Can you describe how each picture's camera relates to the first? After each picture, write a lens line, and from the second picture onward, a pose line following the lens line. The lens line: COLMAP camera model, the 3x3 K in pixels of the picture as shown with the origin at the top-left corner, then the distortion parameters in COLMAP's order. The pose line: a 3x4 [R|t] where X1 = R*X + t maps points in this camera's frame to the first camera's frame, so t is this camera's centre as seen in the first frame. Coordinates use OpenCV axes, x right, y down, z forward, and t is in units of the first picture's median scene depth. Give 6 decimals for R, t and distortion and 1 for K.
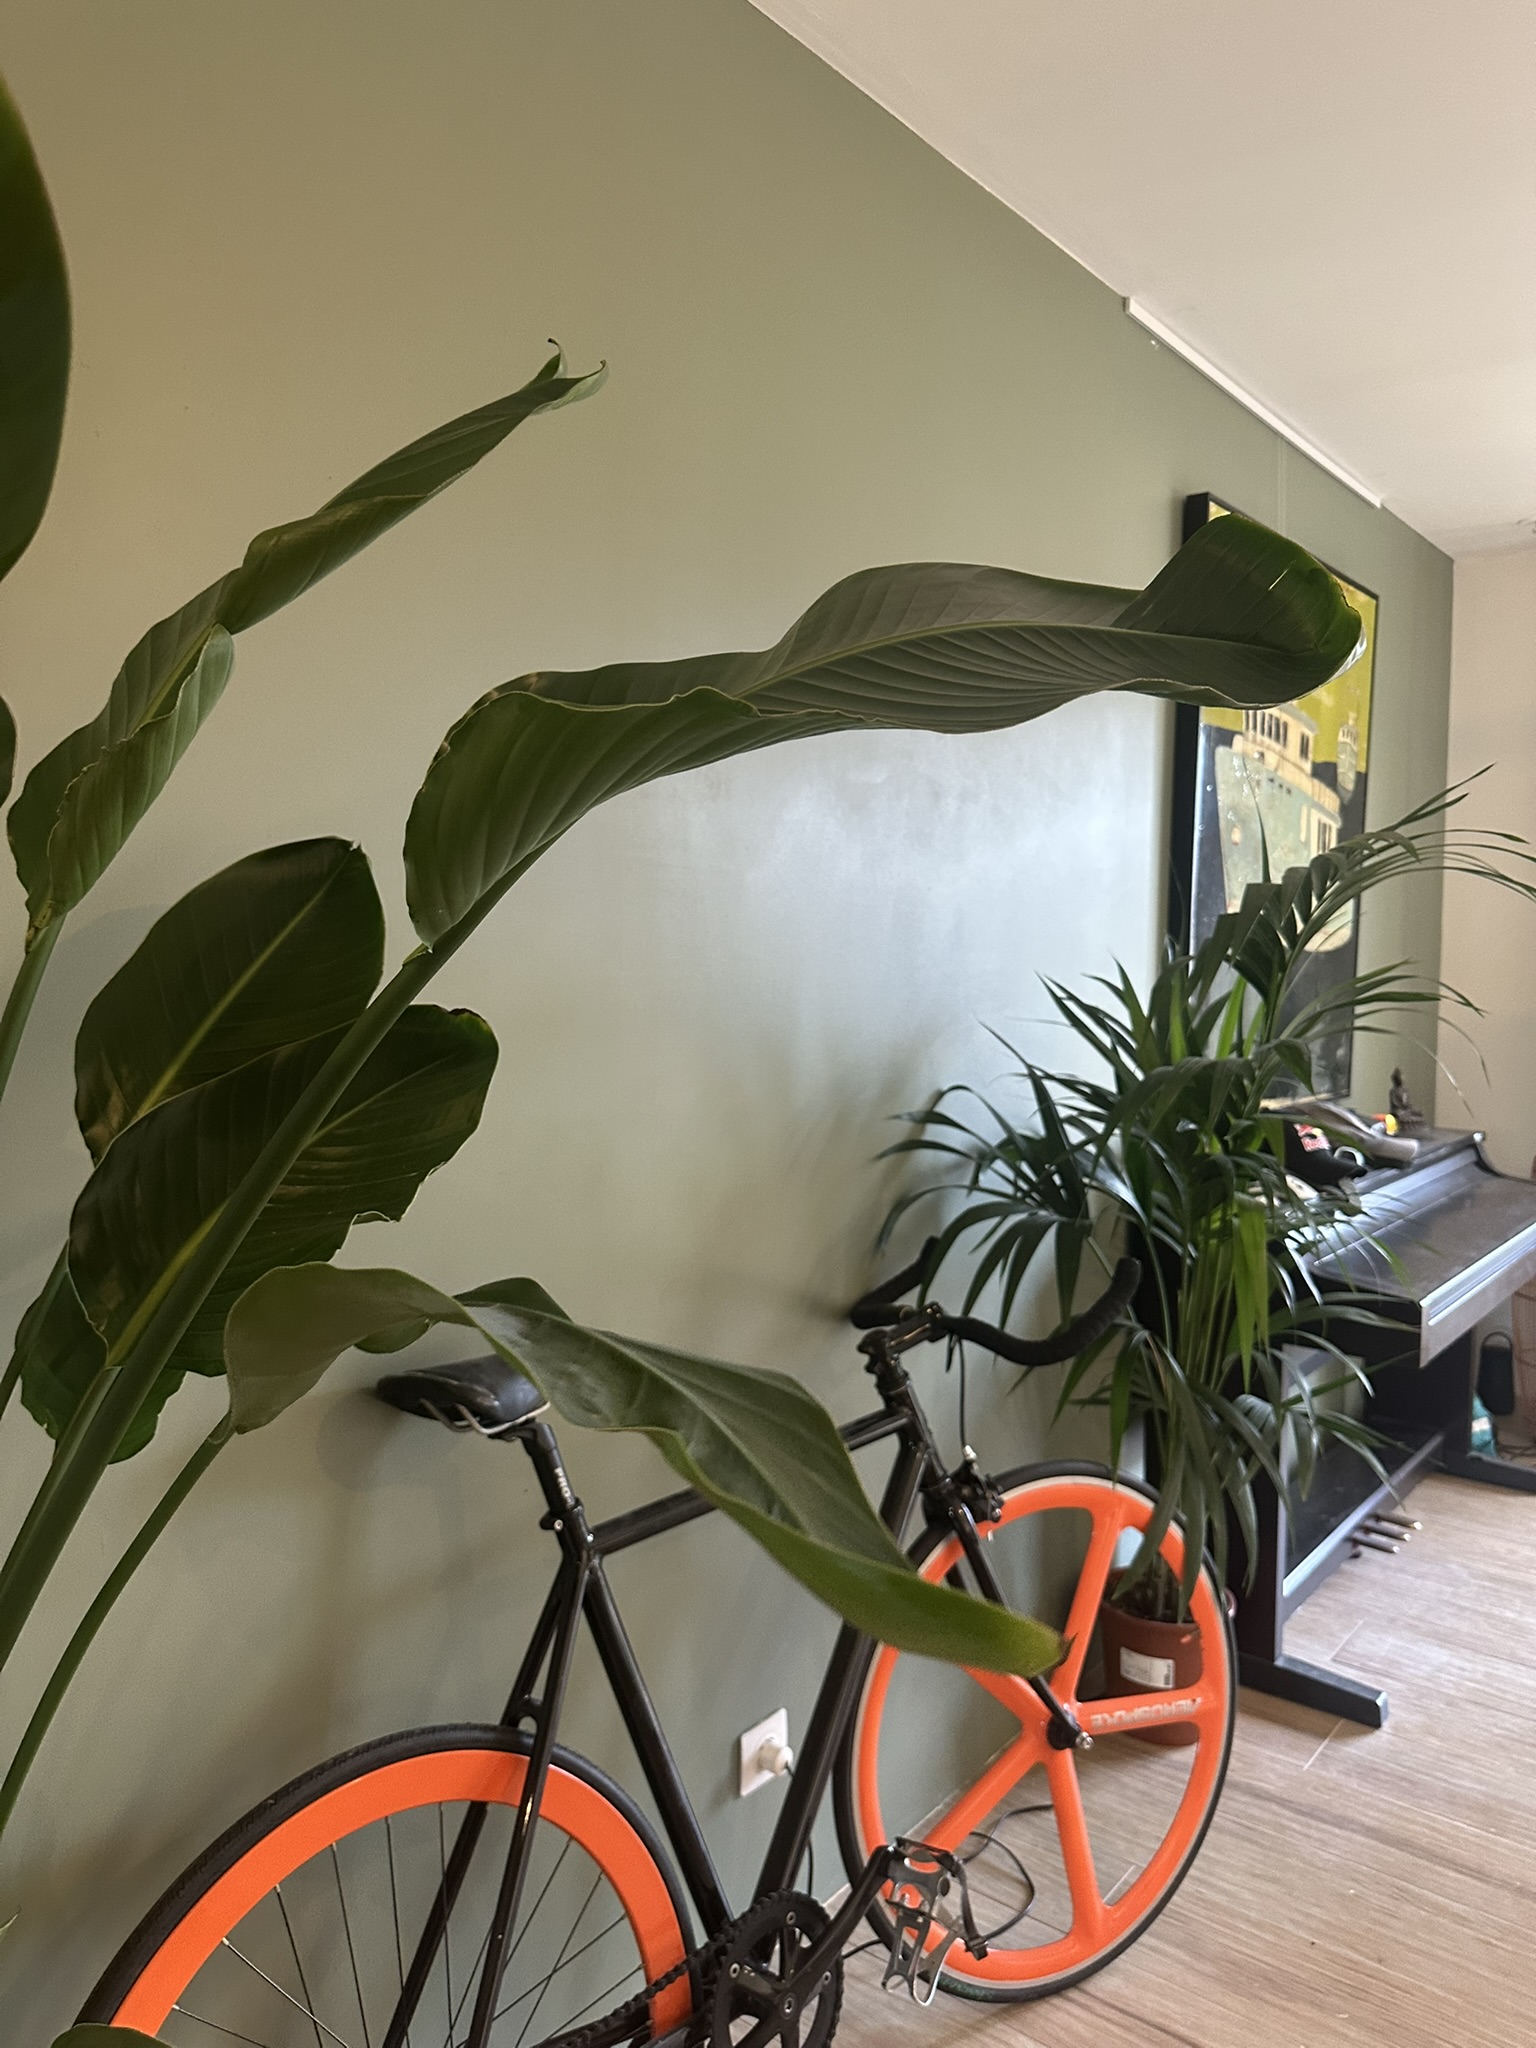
lens RADIAL K [[1479.8, 0, 771.9], [0, 1479.8, 1029.4], [0, 0, 1]] dist [0.004004, -0.002390]
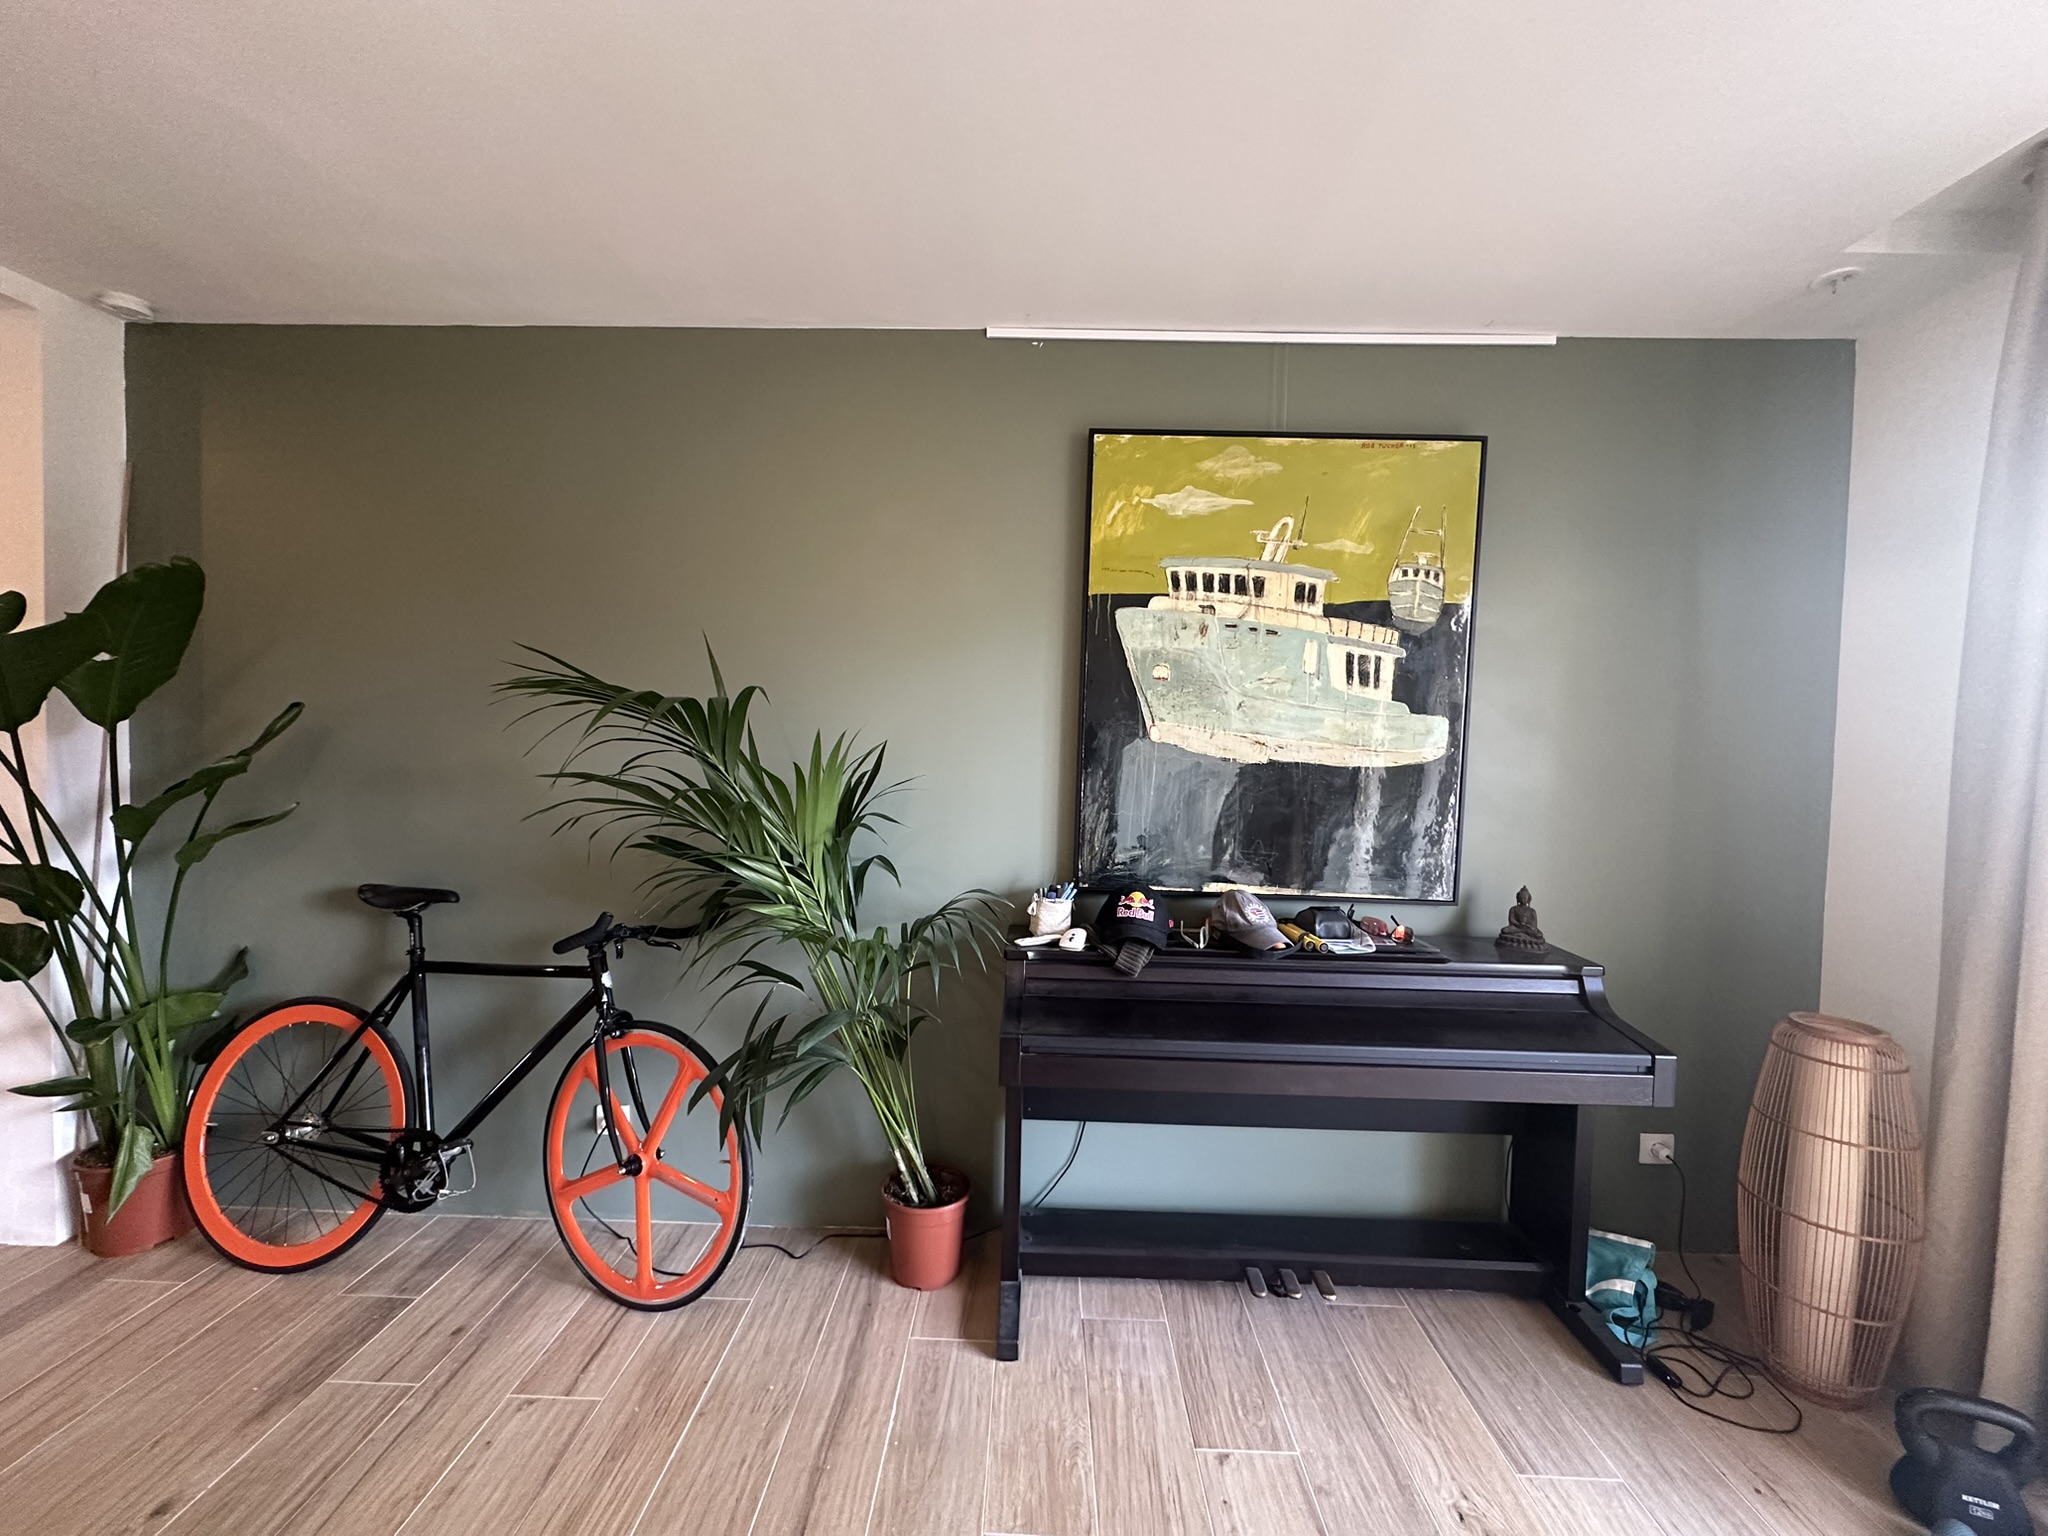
lens RADIAL K [[815.9, 0, 1022.4], [0, 815.9, 774.7], [0, 0, 1]] dist [-0.002775, 0.000618]
pose [[0.601351, 0.040057, -0.797980, 1.339345], [-0.068498, 0.997650, -0.001539, -0.052800], [0.796043, 0.055585, 0.602682, 0.775000]]
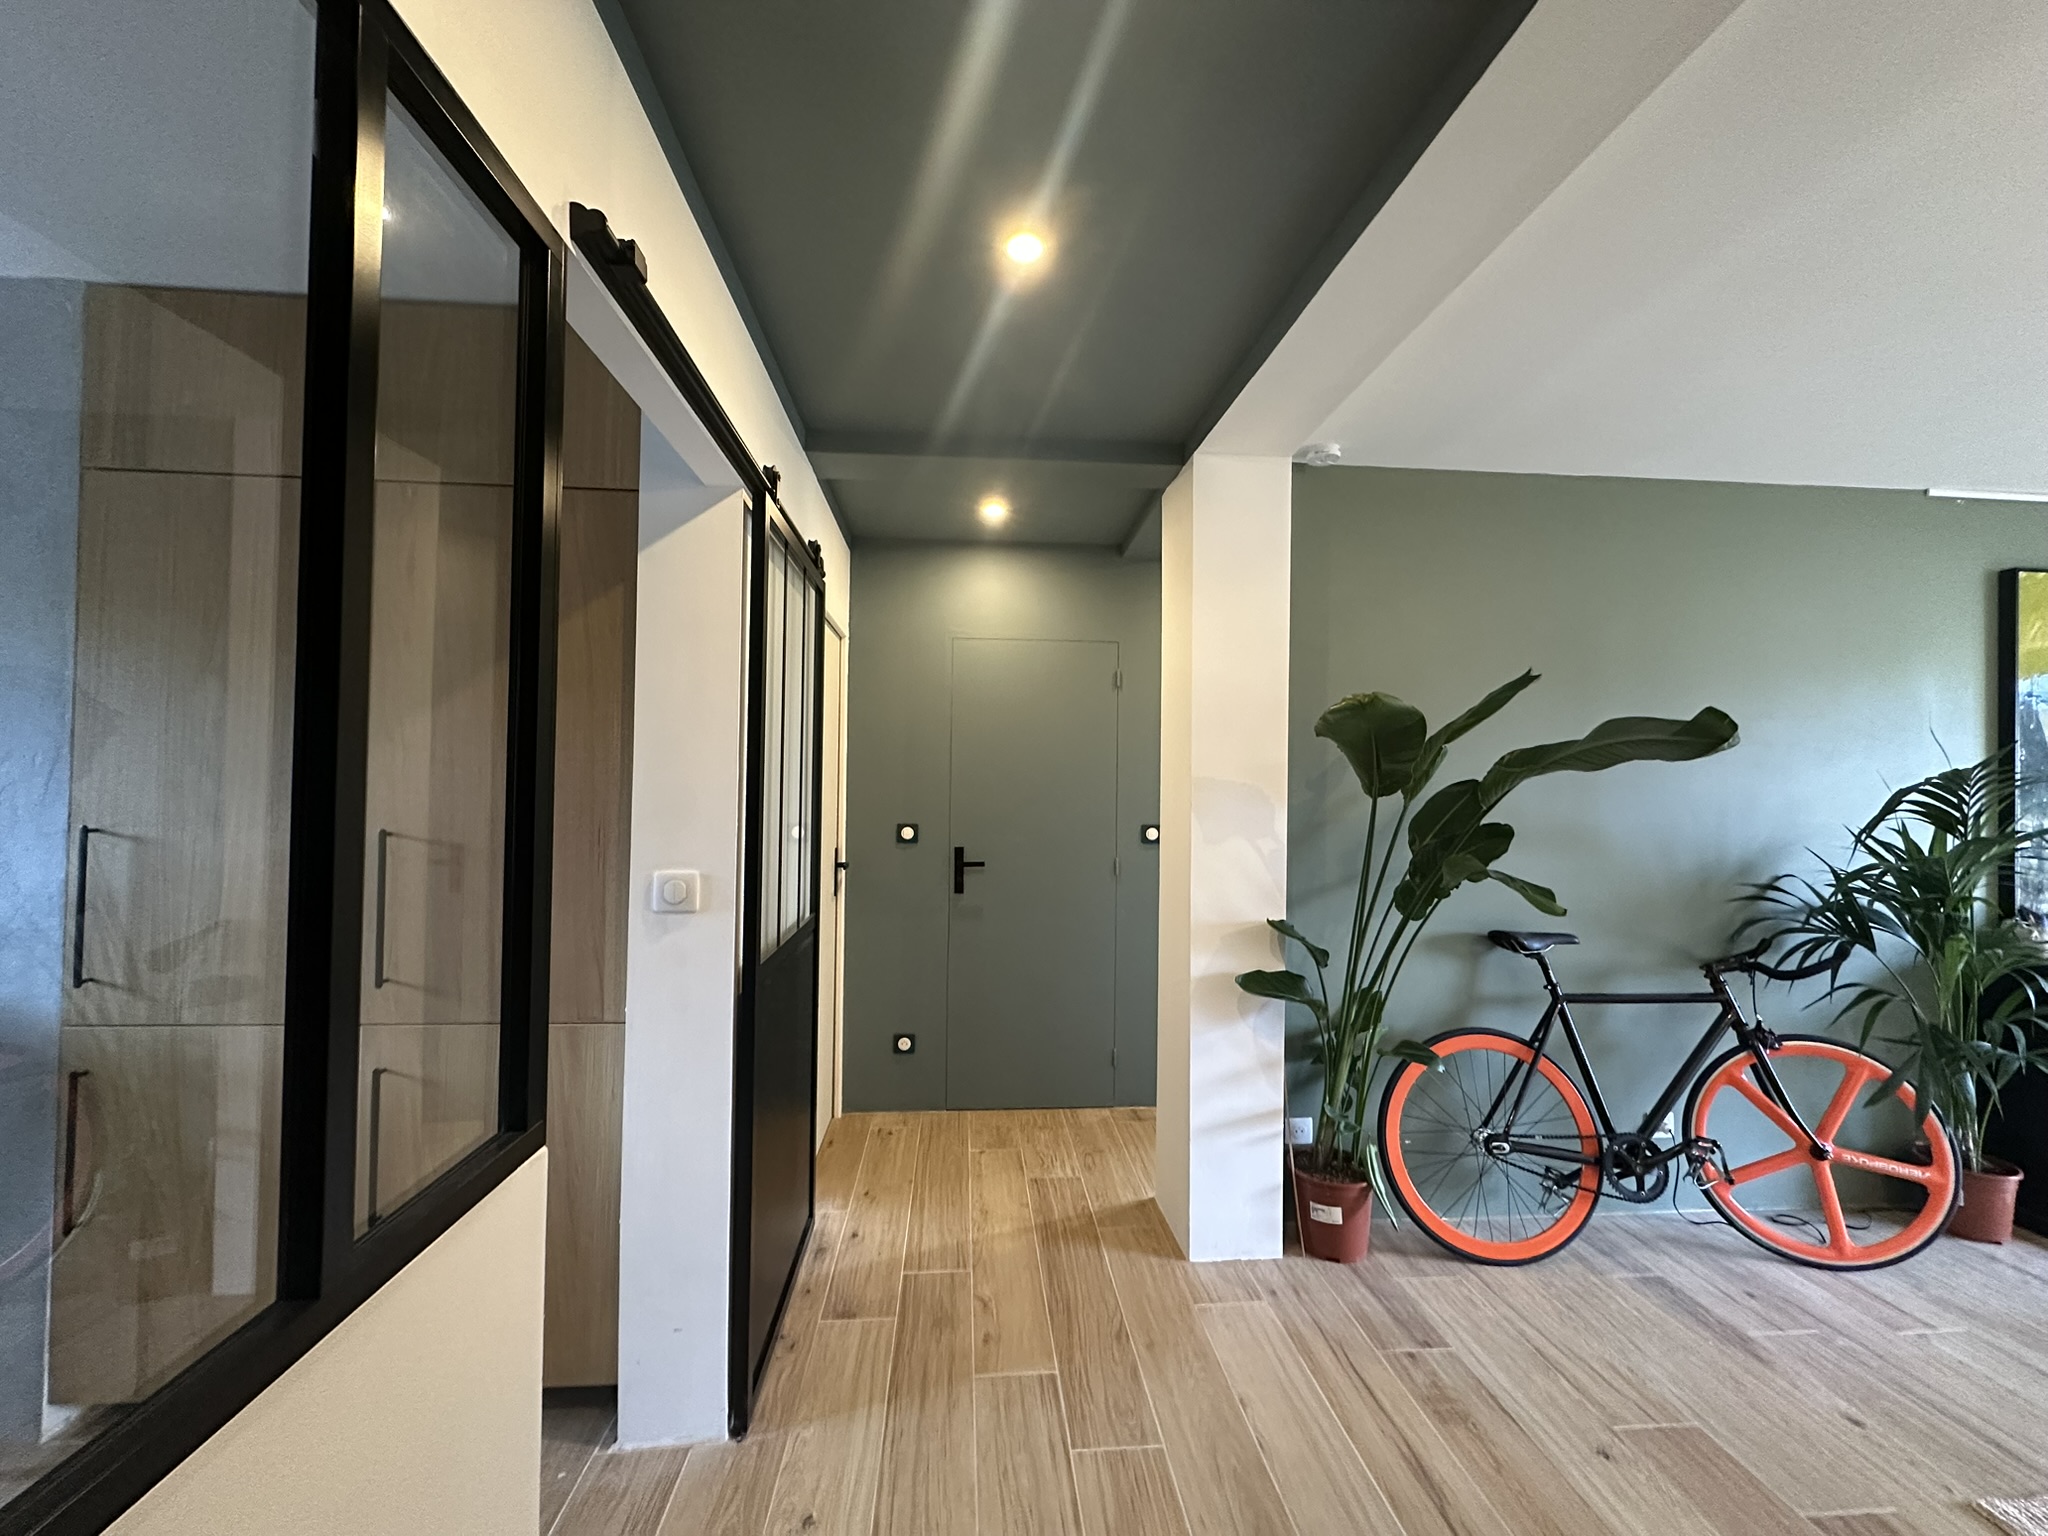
lens RADIAL K [[815.9, 0, 1012.0], [0, 815.9, 767.6], [0, 0, 1]] dist [-0.002775, 0.000618]
pose [[0.672857, -0.013586, -0.739648, 0.304939], [-0.056507, 0.995966, -0.069698, 0.035862], [0.737611, 0.088692, 0.669376, -0.863565]]
